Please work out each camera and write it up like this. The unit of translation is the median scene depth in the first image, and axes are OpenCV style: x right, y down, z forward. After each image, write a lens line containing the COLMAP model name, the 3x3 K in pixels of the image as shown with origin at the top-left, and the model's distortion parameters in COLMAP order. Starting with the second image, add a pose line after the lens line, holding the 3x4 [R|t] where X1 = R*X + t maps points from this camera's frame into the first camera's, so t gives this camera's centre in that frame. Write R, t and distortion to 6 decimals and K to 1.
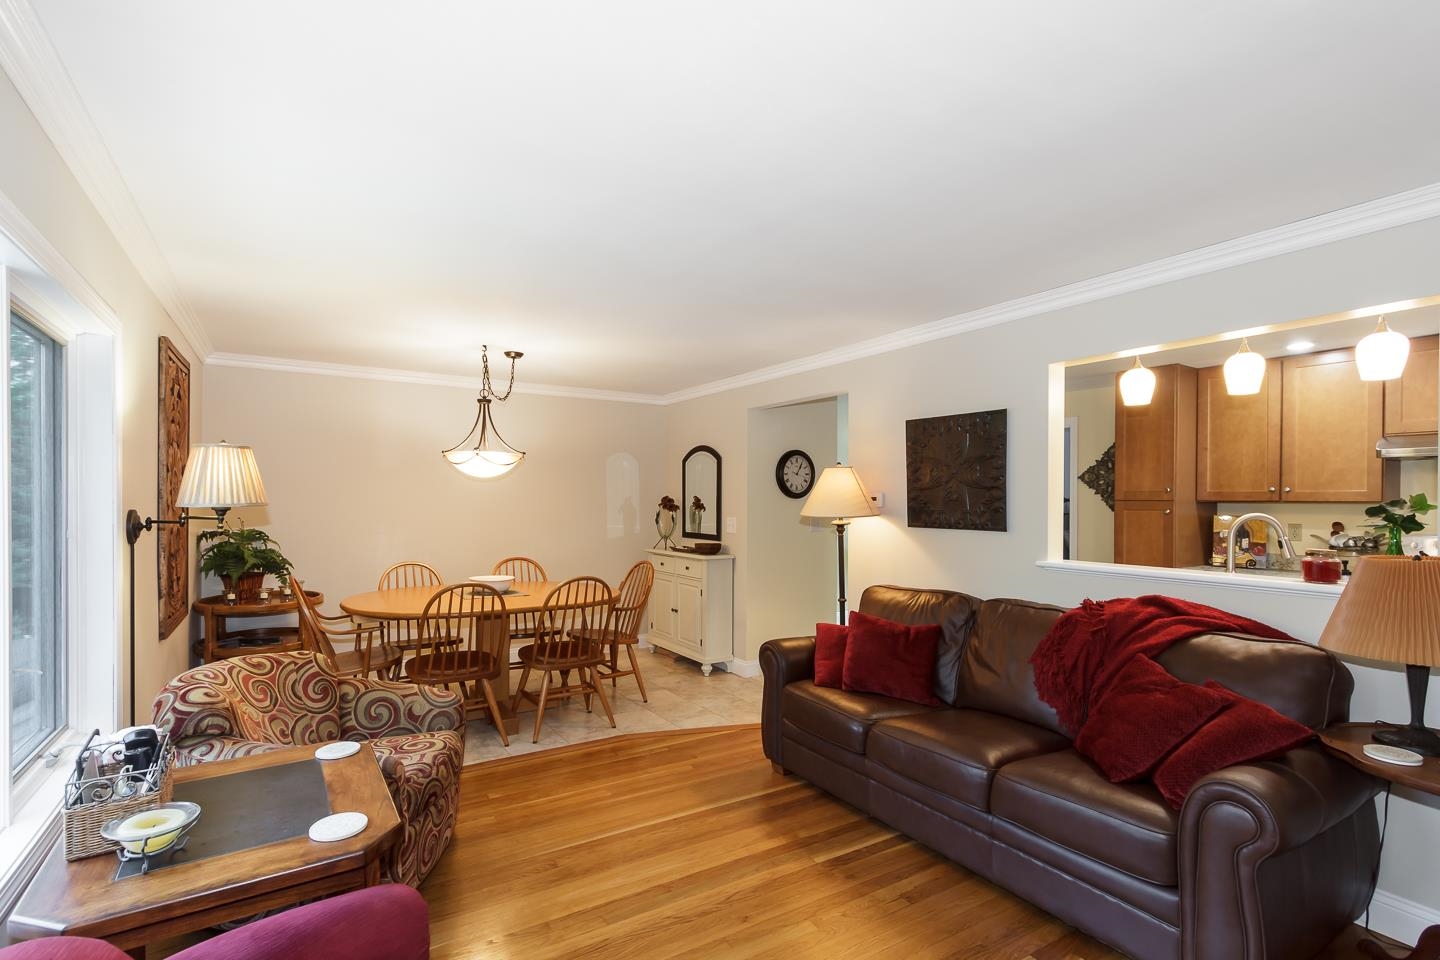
lens RADIAL K [[679.5, 0, 726.1], [0, 679.5, 503.2], [0, 0, 1]] dist [-0.000439, 0.000115]
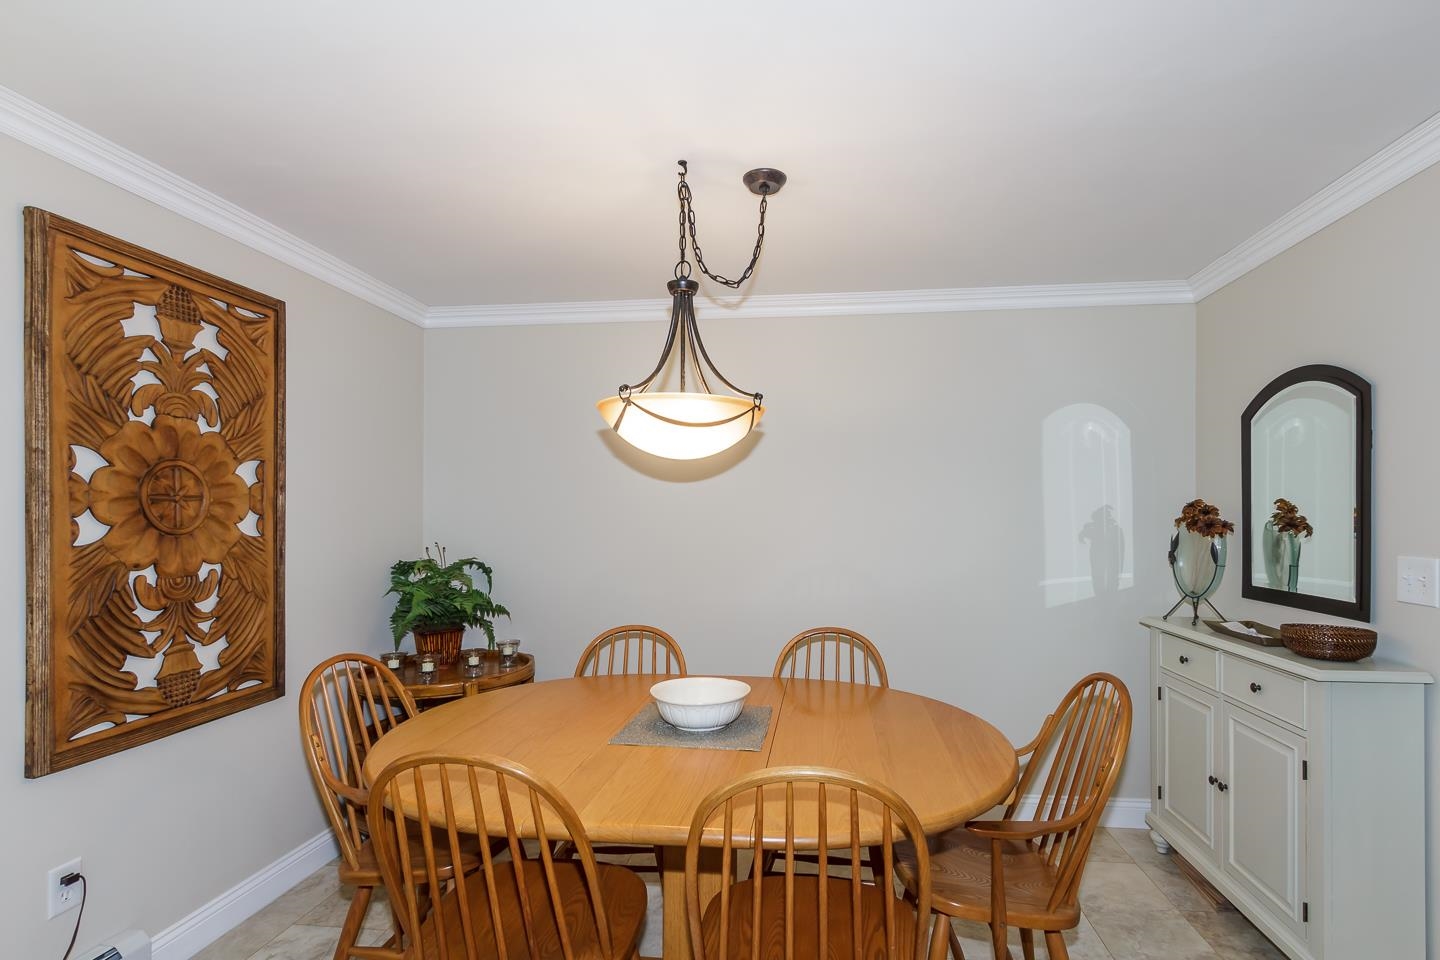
lens RADIAL K [[707.8, 0, 717.3], [0, 707.8, 518.4], [0, 0, 1]] dist [-0.017111, -0.000224]
pose [[0.752752, -0.006696, -0.658270, -0.024289], [0.002617, 0.999971, -0.007179, 0.003297], [0.658299, 0.003681, 0.752747, 0.481096]]
